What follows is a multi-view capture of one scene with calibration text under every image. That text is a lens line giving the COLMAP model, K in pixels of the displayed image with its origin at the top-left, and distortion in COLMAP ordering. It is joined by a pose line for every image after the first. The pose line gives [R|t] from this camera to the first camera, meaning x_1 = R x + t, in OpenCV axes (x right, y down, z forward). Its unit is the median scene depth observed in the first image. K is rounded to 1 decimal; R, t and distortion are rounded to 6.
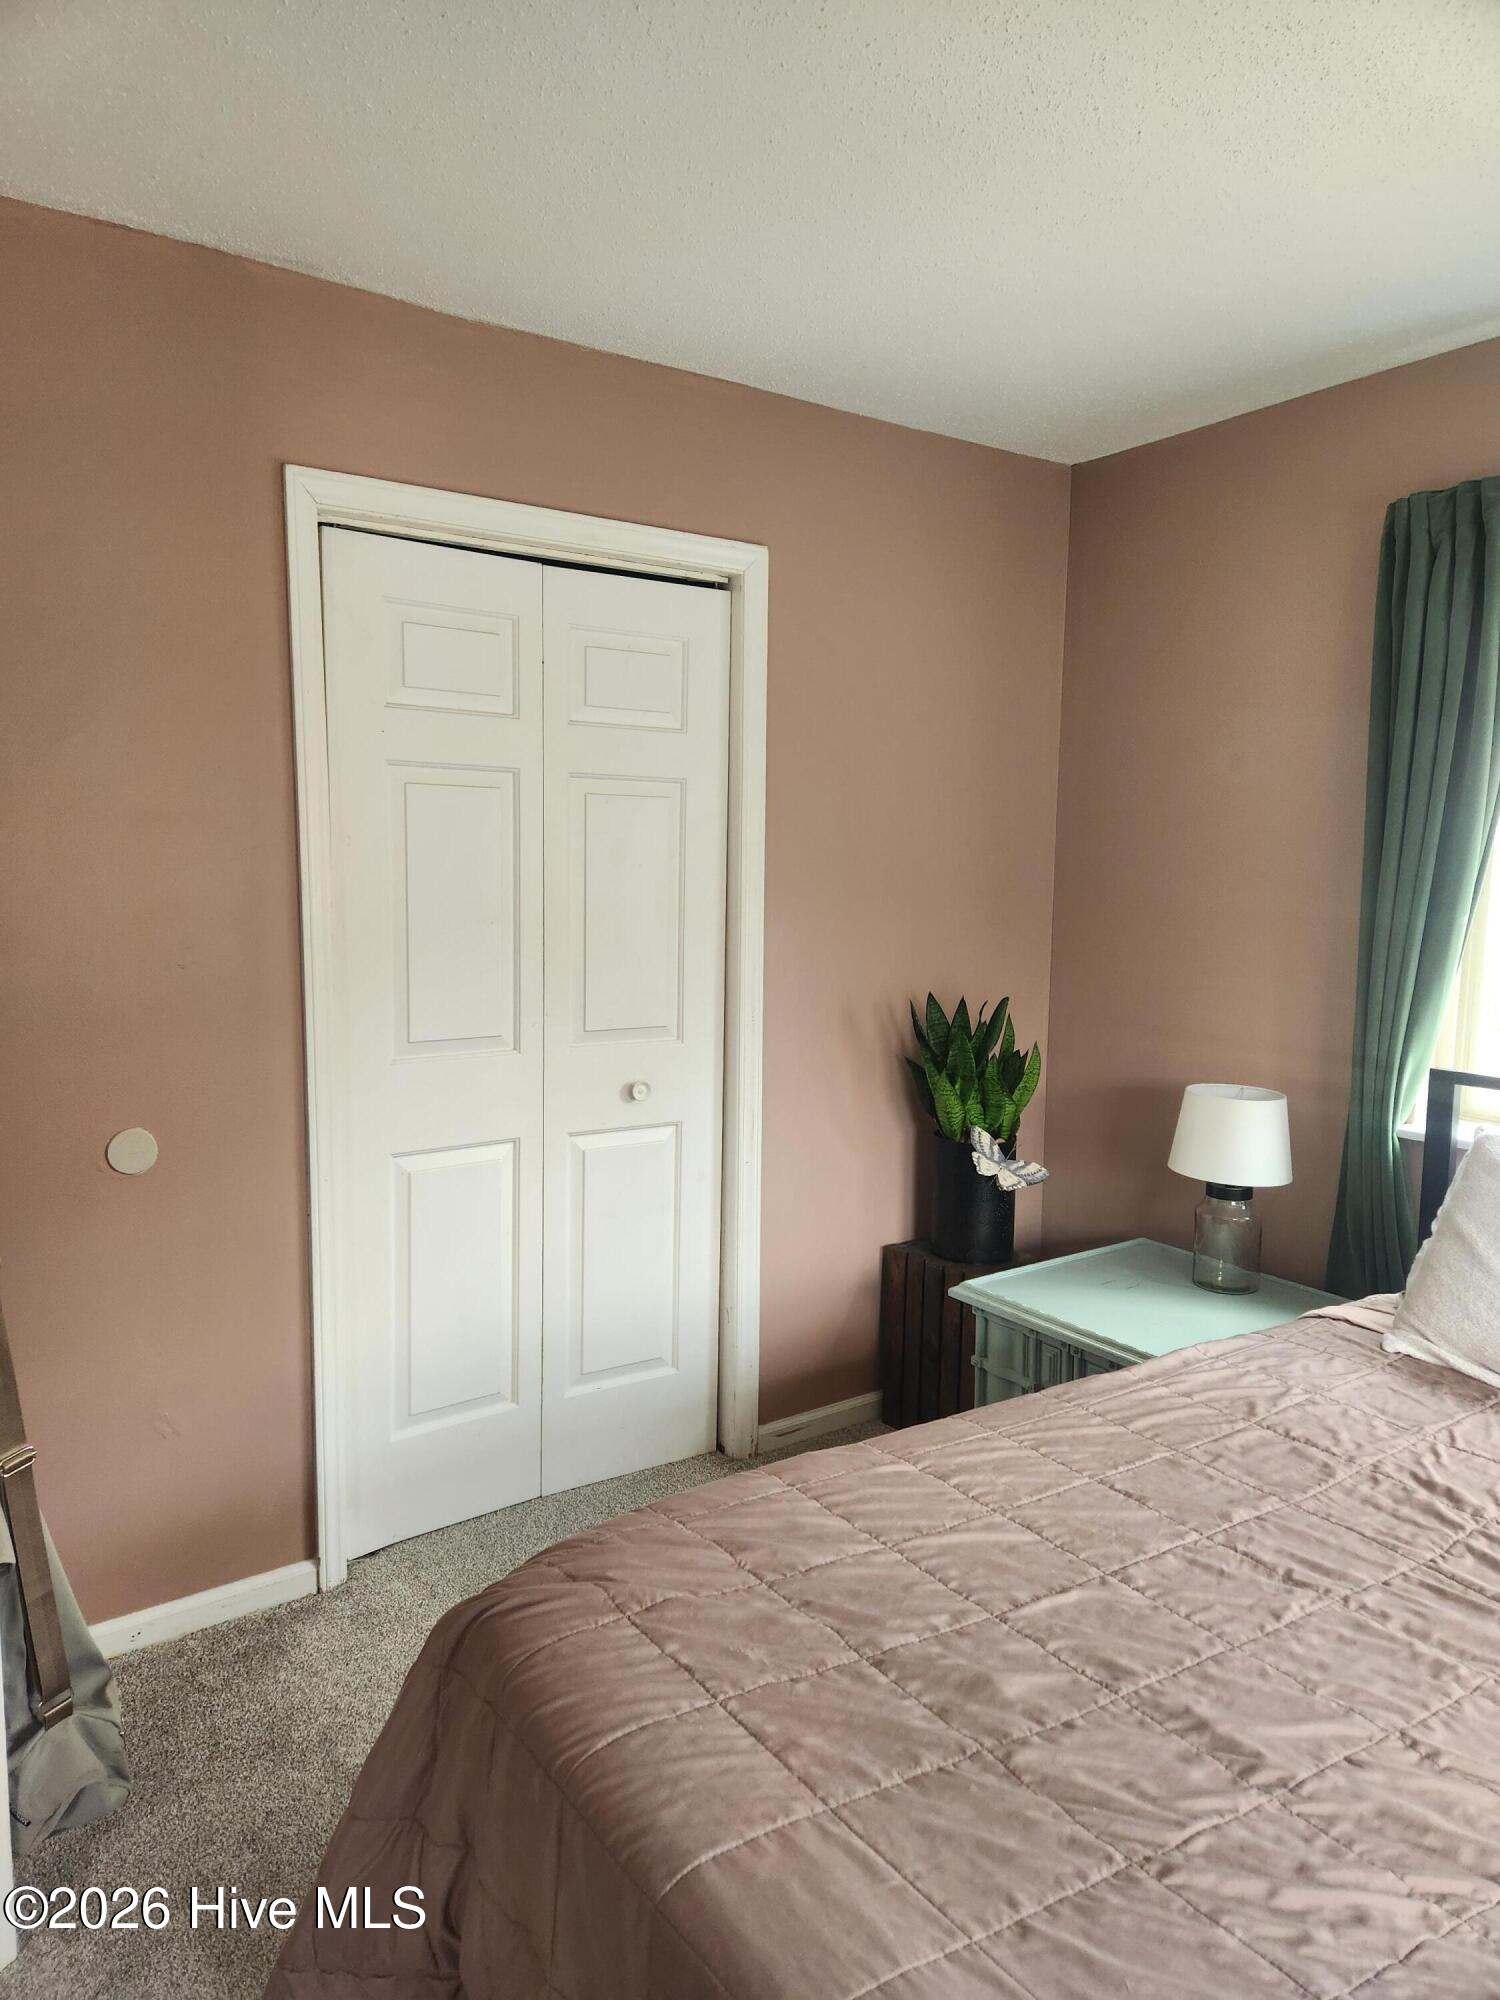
lens RADIAL K [[1312.8, 0, 750.9], [0, 1312.8, 1003.6], [0, 0, 1]] dist [0.042701, -0.002318]
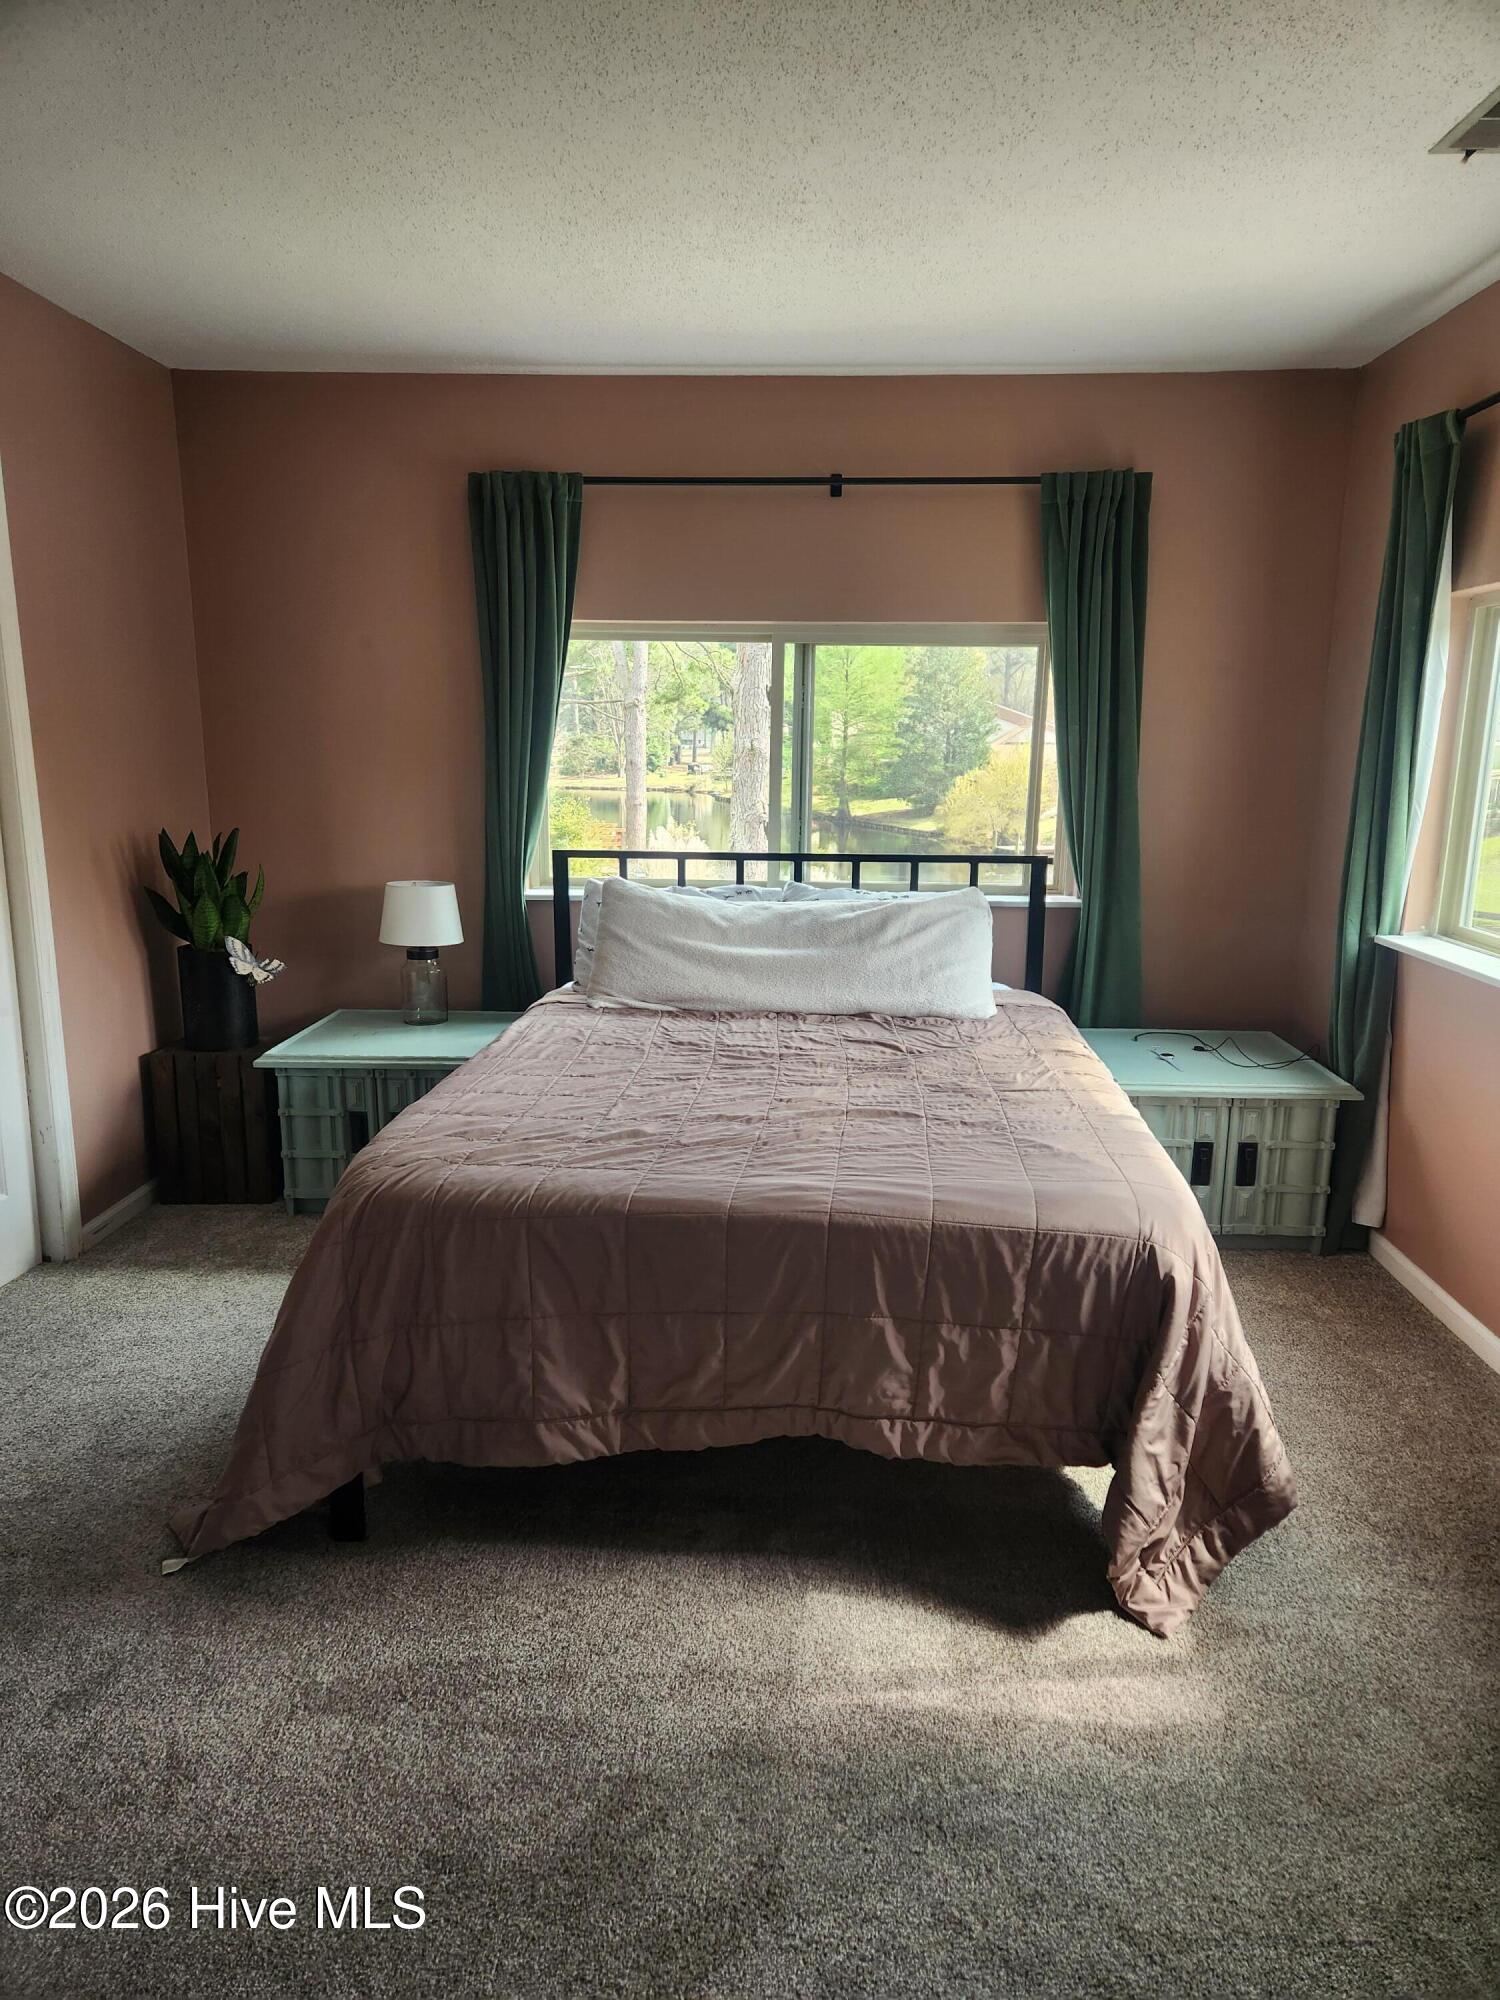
lens RADIAL K [[1312.8, 0, 751.9], [0, 1312.8, 1004.1], [0, 0, 1]] dist [0.042701, -0.002318]
pose [[0.602396, -0.160710, 0.781851, -0.589137], [0.086912, 0.986904, 0.135895, 0.035899], [-0.793452, -0.013910, 0.608474, -0.154569]]
